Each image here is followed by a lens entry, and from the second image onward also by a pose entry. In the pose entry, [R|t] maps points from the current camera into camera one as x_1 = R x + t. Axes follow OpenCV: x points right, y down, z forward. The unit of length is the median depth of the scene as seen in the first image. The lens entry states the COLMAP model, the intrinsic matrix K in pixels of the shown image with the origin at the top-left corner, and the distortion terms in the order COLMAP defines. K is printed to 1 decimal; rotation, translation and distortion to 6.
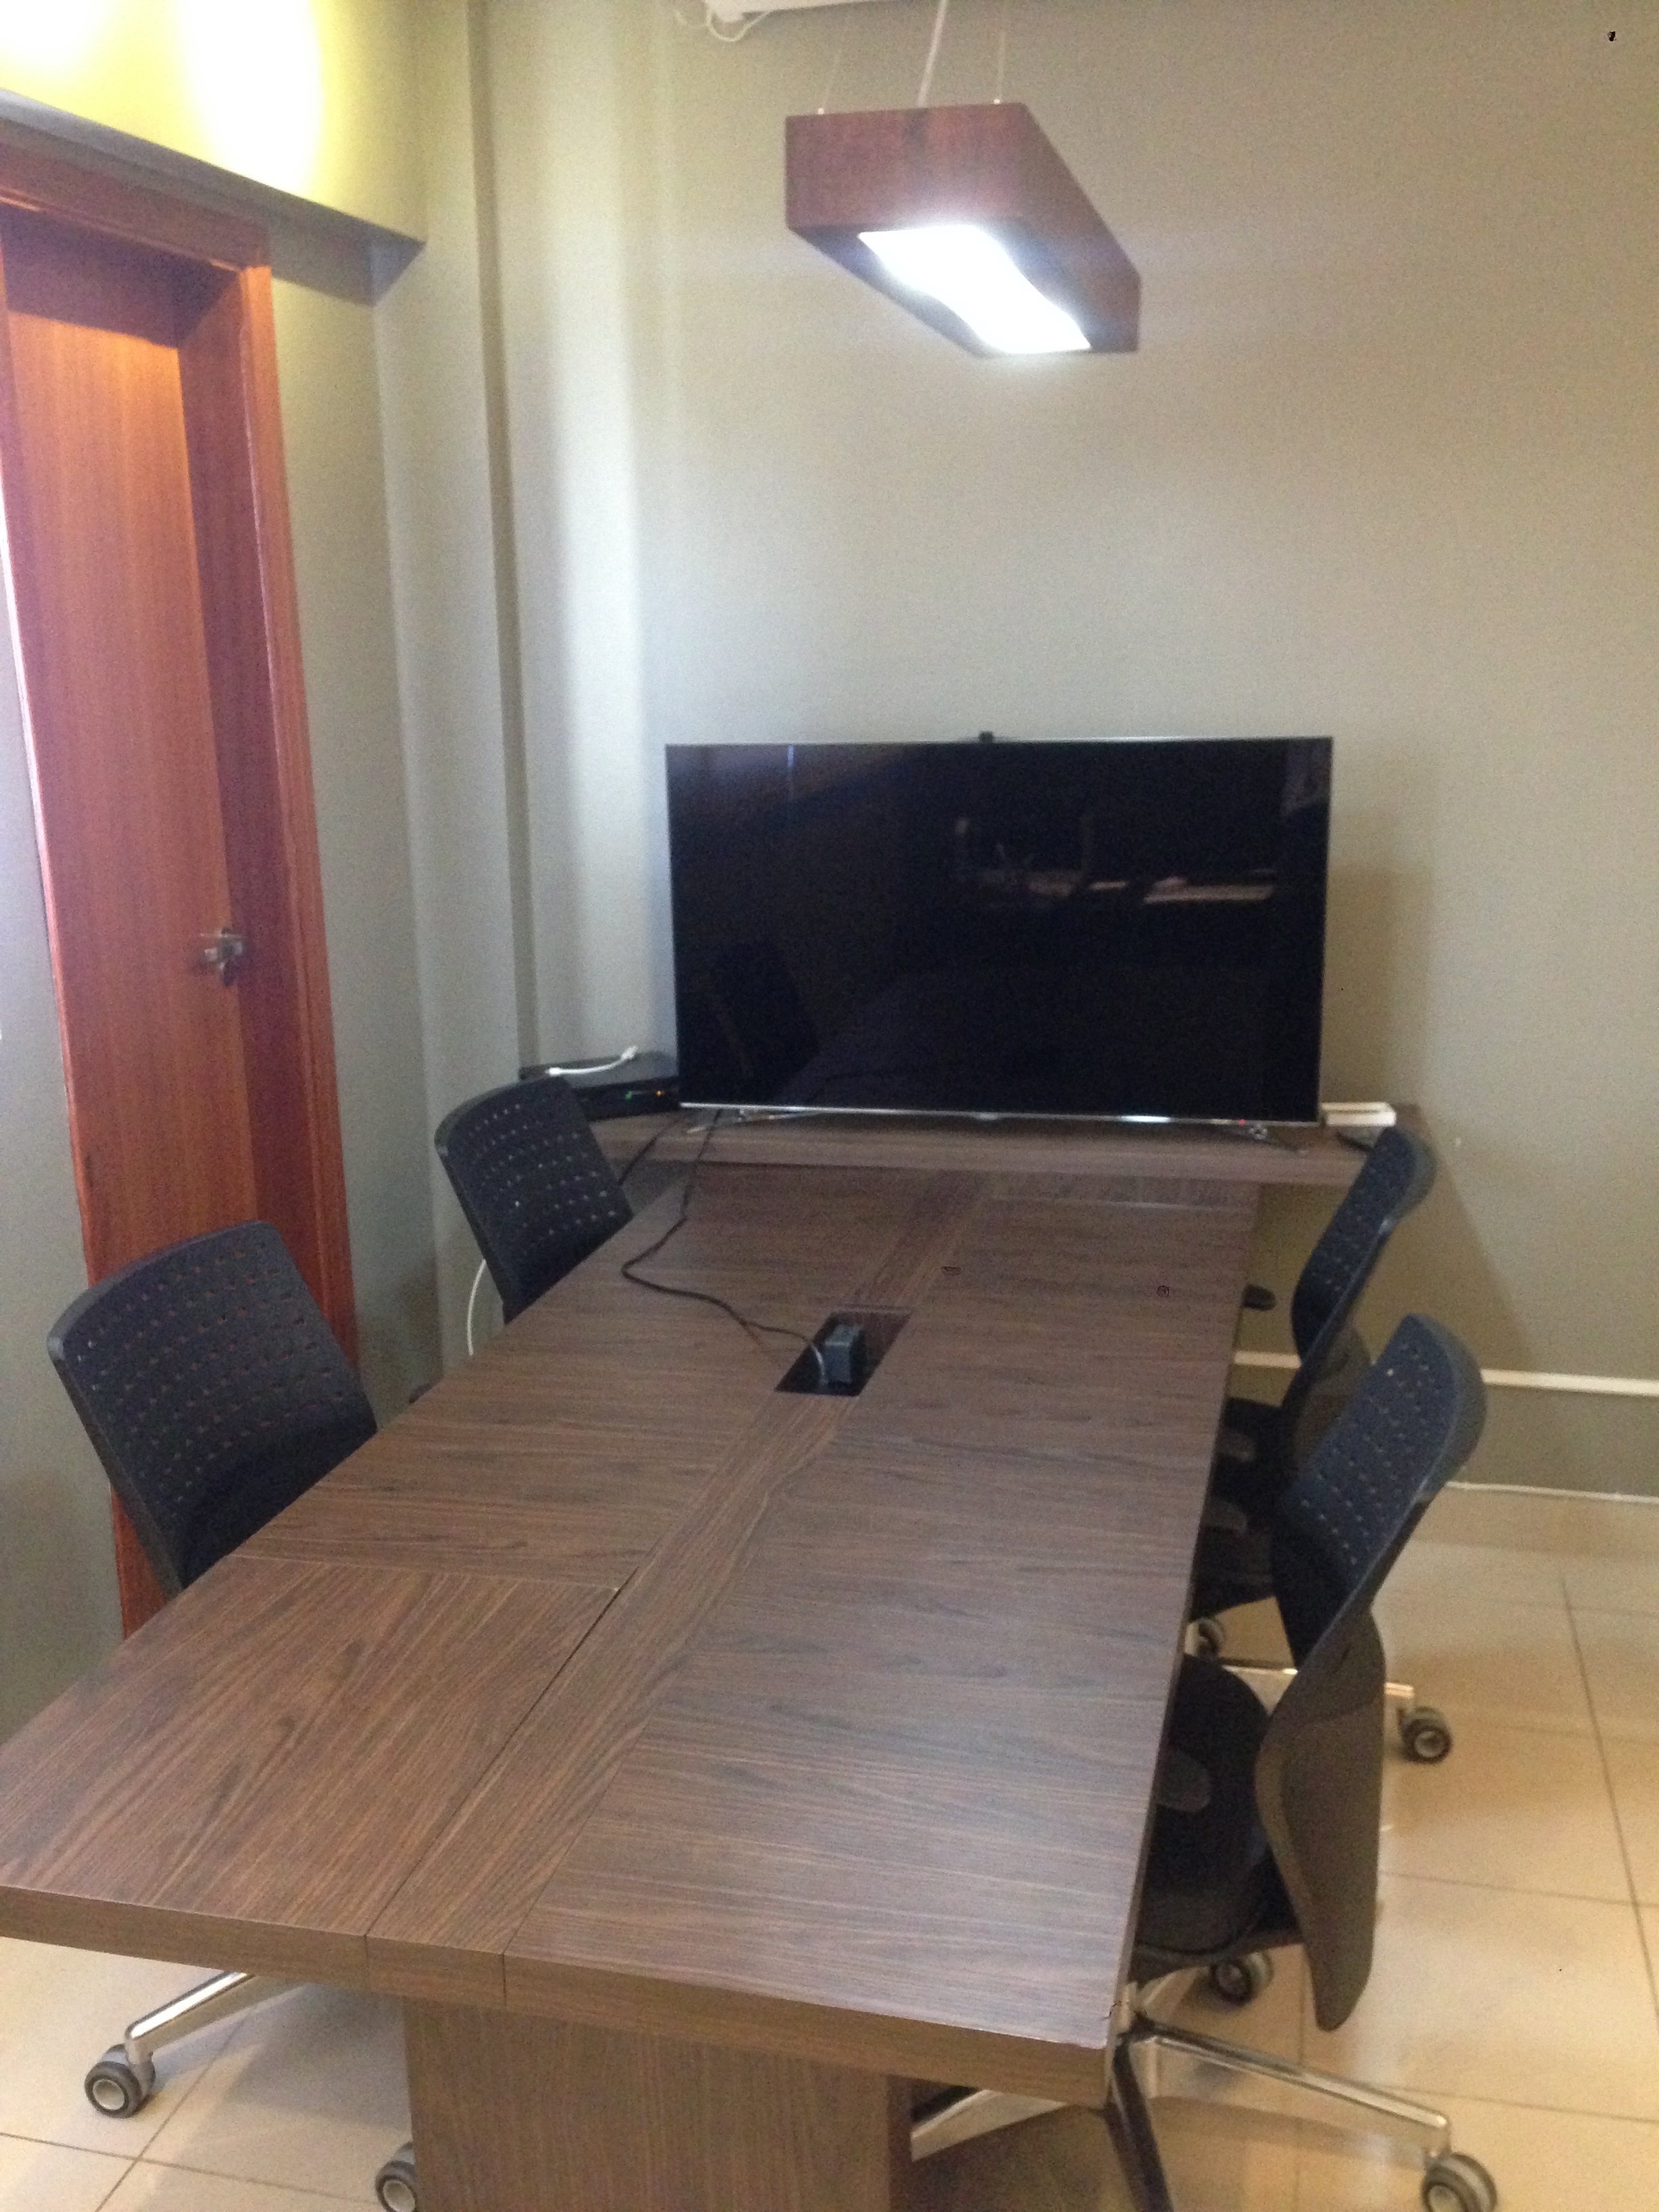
lens RADIAL K [[1970.6, 0, 829.5], [0, 1970.6, 1106.0], [0, 0, 1]] dist [0.060448, -0.004546]
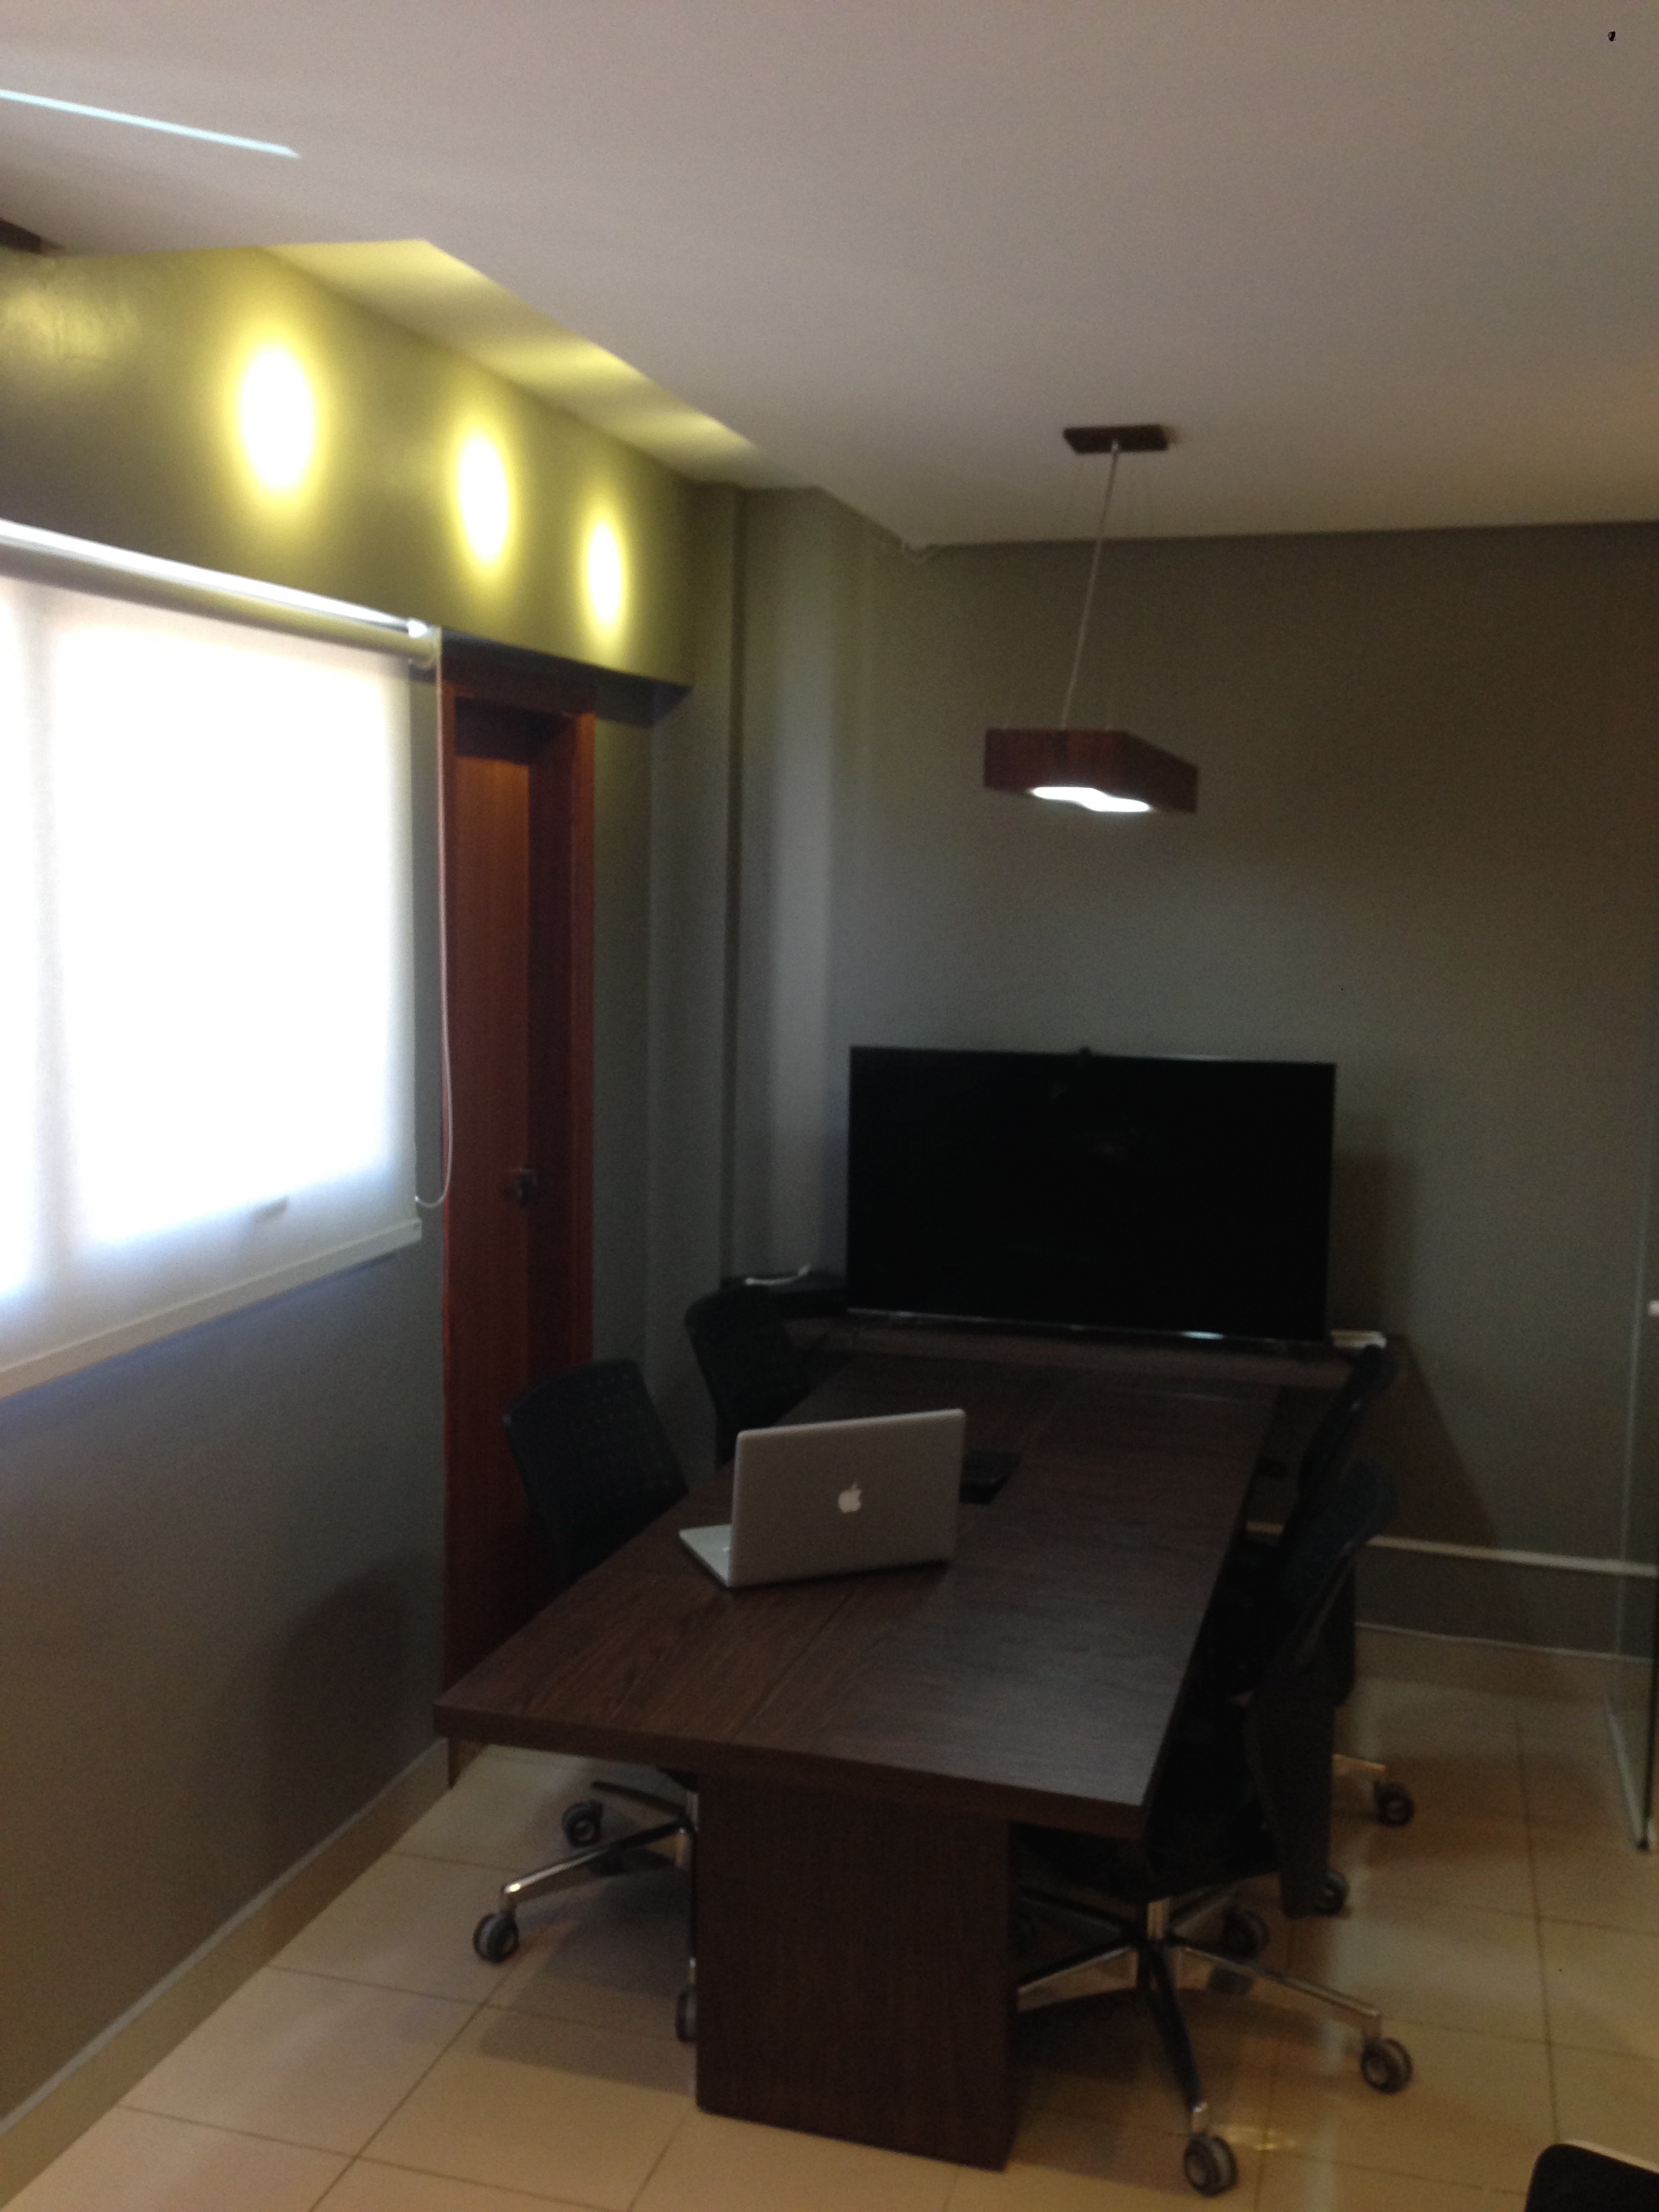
lens RADIAL K [[1970.6, 0, 829.5], [0, 1970.6, 1106.0], [0, 0, 1]] dist [0.060448, -0.004546]
pose [[0.998381, 0.039762, -0.040675, -0.042891], [-0.044422, 0.991665, -0.120945, 0.027639], [0.035527, 0.122556, 0.991826, -0.383563]]
